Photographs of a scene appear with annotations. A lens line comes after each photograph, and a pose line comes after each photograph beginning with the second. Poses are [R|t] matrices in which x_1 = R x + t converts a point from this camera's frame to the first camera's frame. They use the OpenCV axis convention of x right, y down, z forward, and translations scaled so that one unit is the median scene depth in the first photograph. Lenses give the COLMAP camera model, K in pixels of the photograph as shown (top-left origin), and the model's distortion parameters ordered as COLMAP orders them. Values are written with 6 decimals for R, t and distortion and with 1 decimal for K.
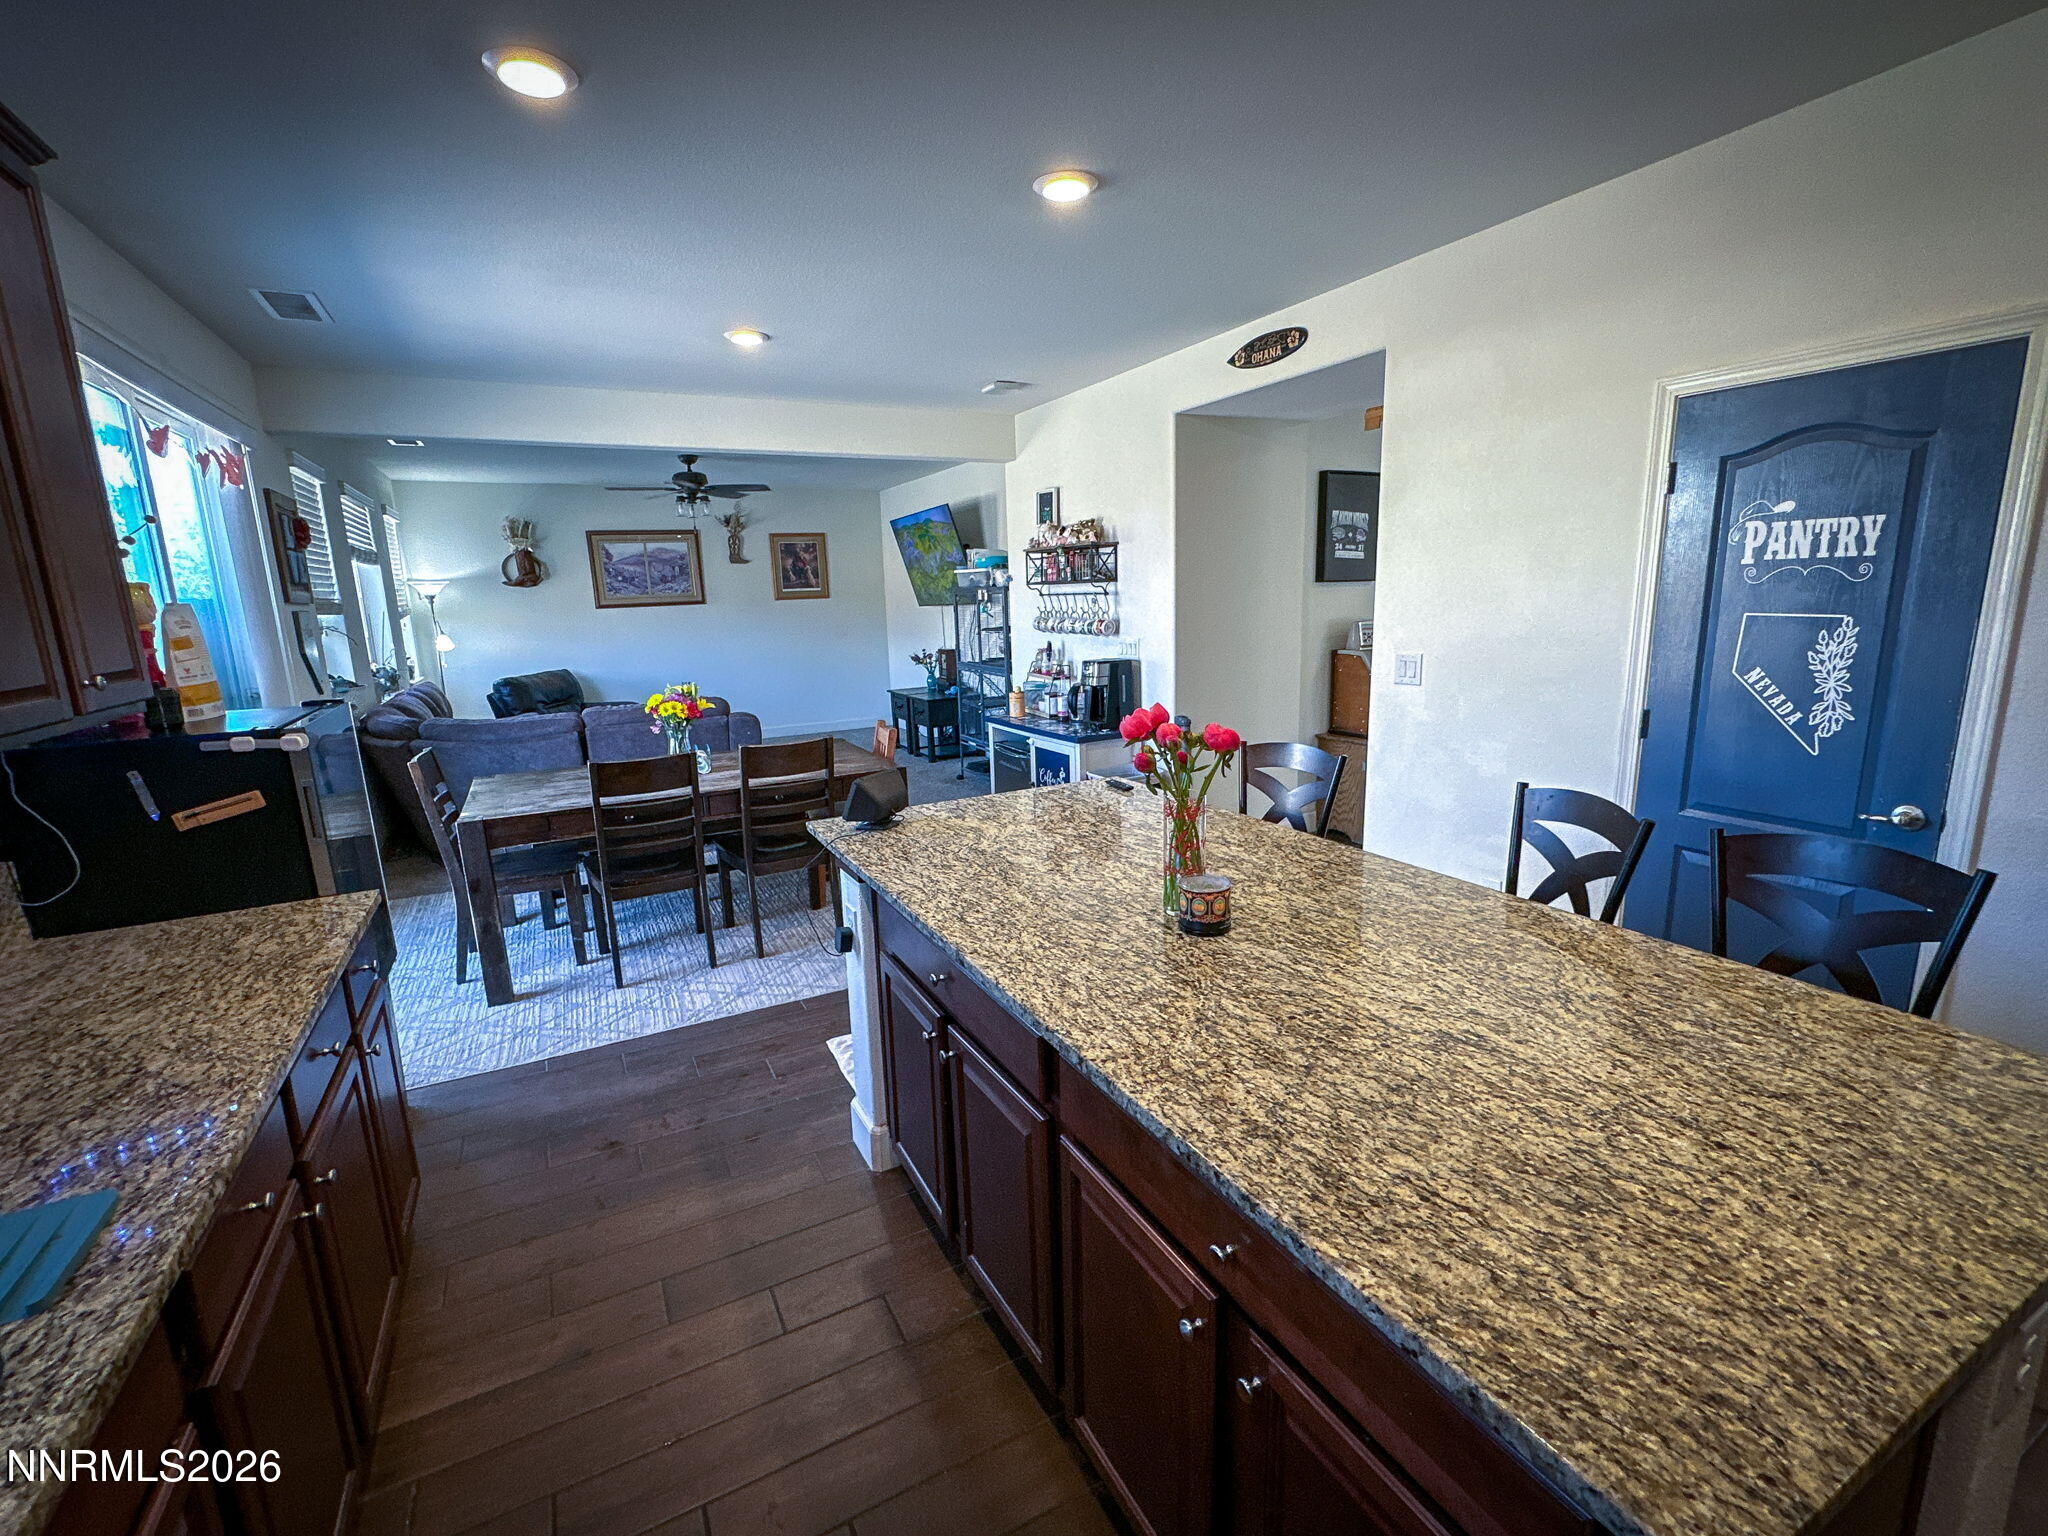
lens RADIAL K [[898.0, 0, 1017.7], [0, 898.0, 766.2], [0, 0, 1]] dist [0.001436, 0.000332]
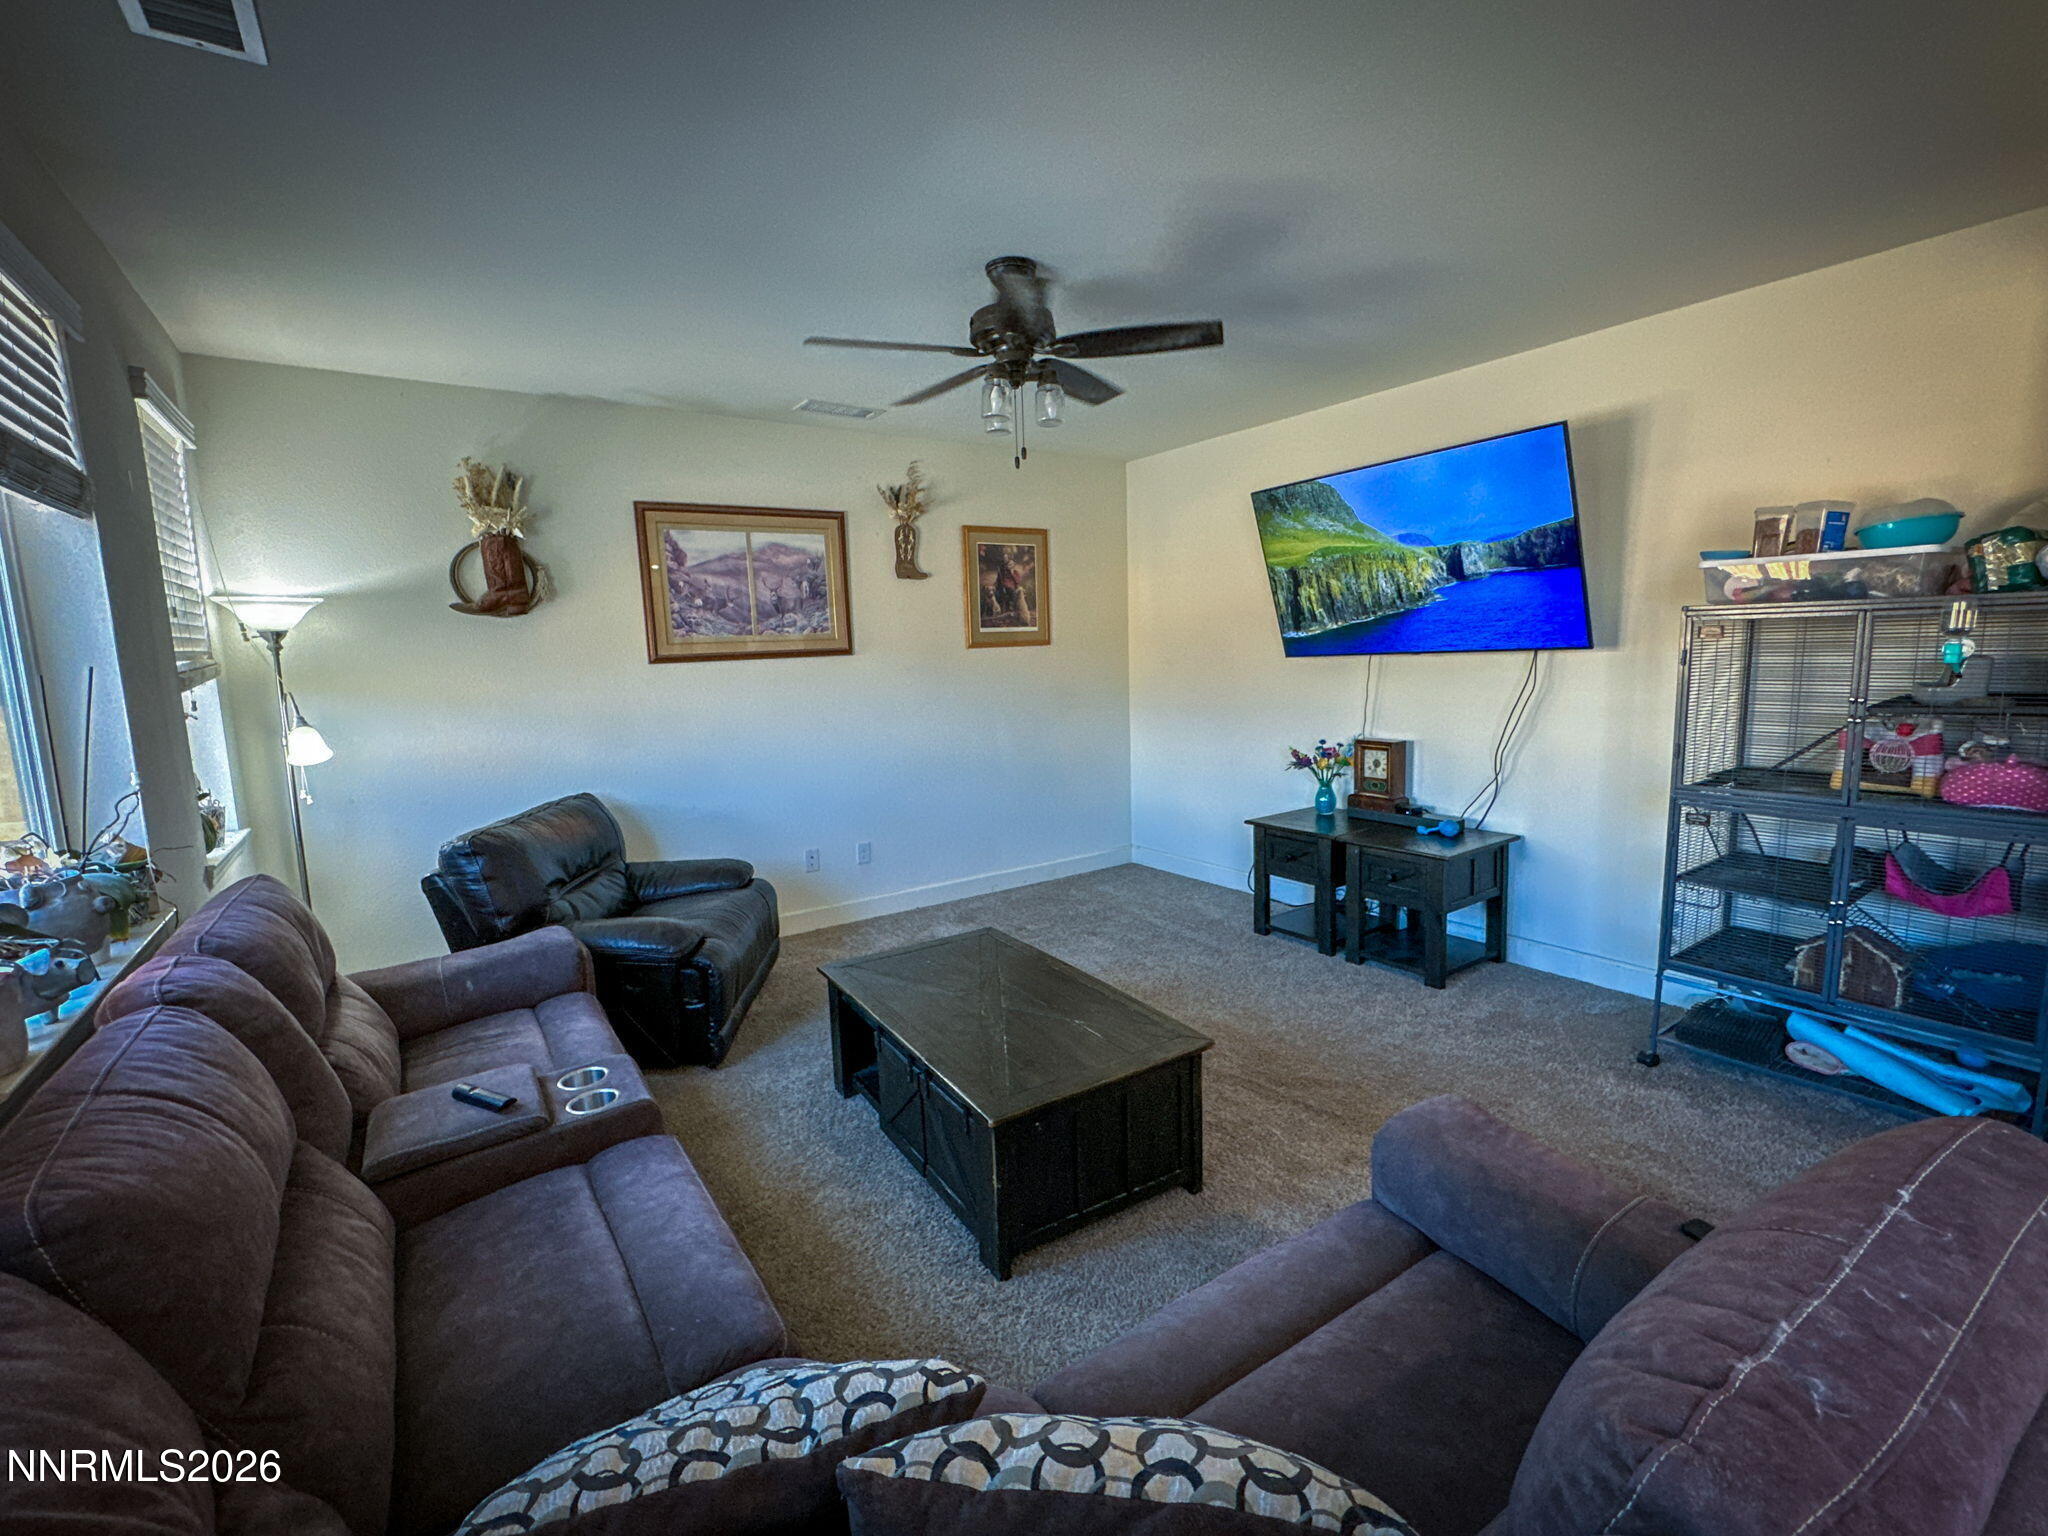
lens RADIAL K [[898.0, 0, 1023.0], [0, 898.0, 768.8], [0, 0, 1]] dist [0.001436, 0.000332]
pose [[0.991947, -0.014821, 0.125787, -0.308099], [0.022105, 0.998146, -0.056709, -0.081165], [-0.124713, 0.059033, 0.990435, 0.466067]]
